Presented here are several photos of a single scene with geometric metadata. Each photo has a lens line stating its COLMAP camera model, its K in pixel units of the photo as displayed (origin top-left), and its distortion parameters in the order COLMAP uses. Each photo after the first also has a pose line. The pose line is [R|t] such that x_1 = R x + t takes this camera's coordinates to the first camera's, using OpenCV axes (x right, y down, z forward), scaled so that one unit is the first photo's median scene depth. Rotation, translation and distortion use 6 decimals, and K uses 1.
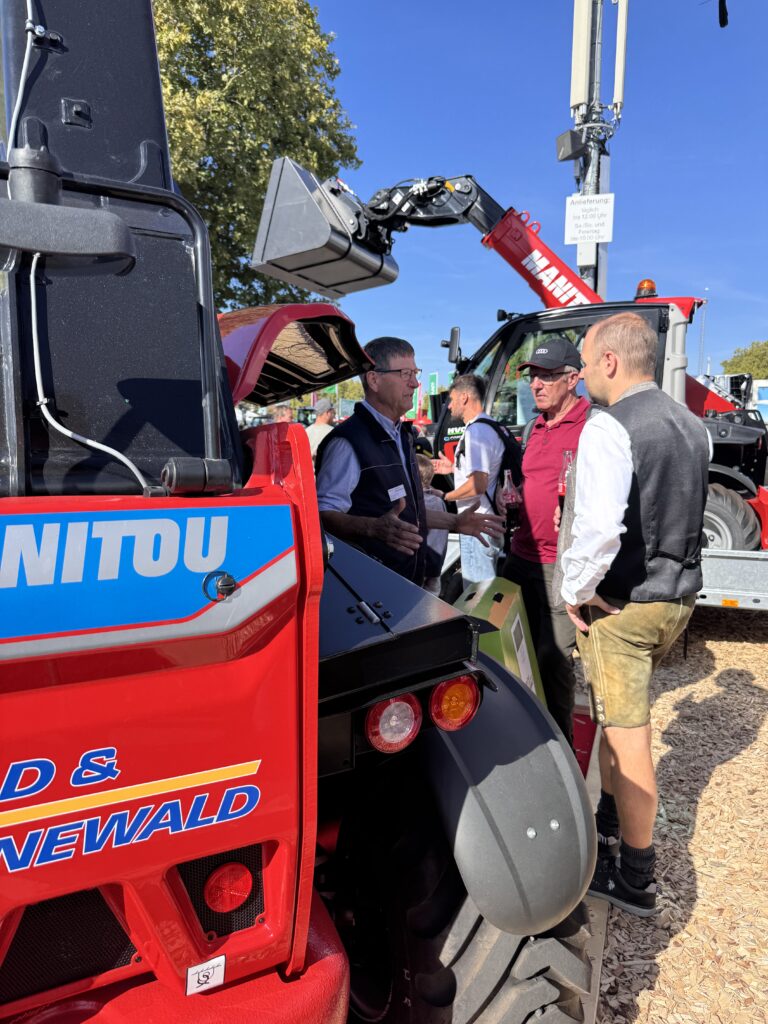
lens RADIAL K [[716.9, 0, 384.8], [0, 716.9, 512.0], [0, 0, 1]] dist [0.002594, -0.000342]
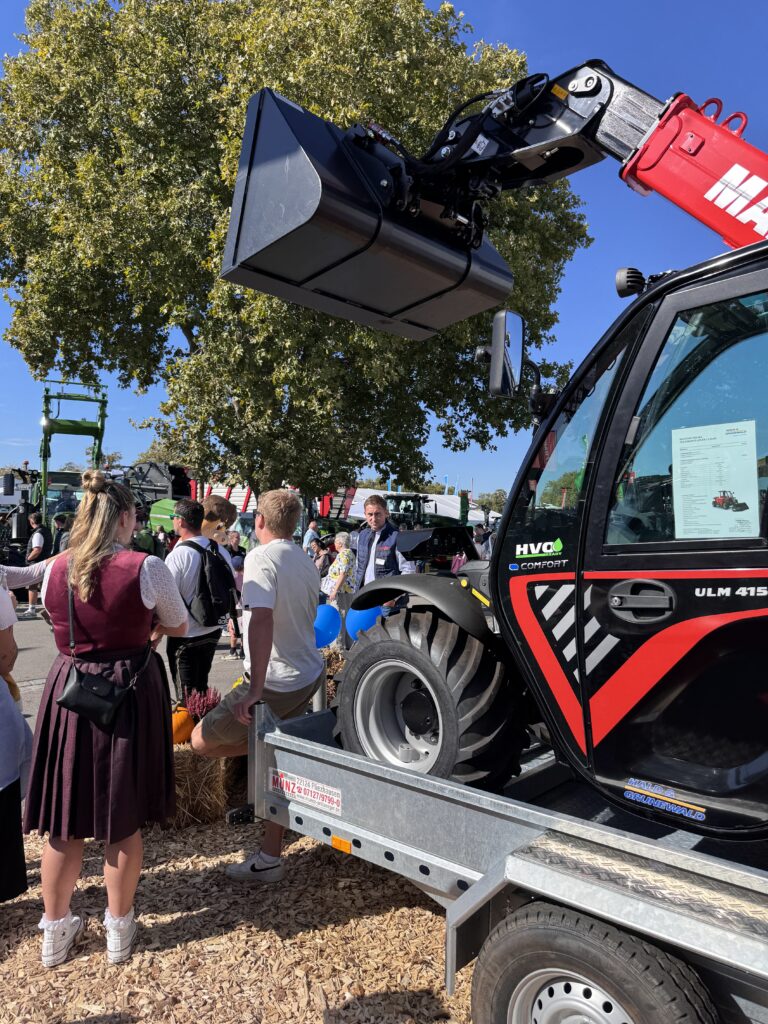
lens RADIAL K [[716.9, 0, 384.2], [0, 716.9, 514.8], [0, 0, 1]] dist [0.002594, -0.000342]
pose [[0.937916, -0.010927, -0.346690, 0.150922], [-0.035688, 0.991159, -0.127787, -0.067726], [0.345021, 0.132226, 0.929234, 0.501128]]
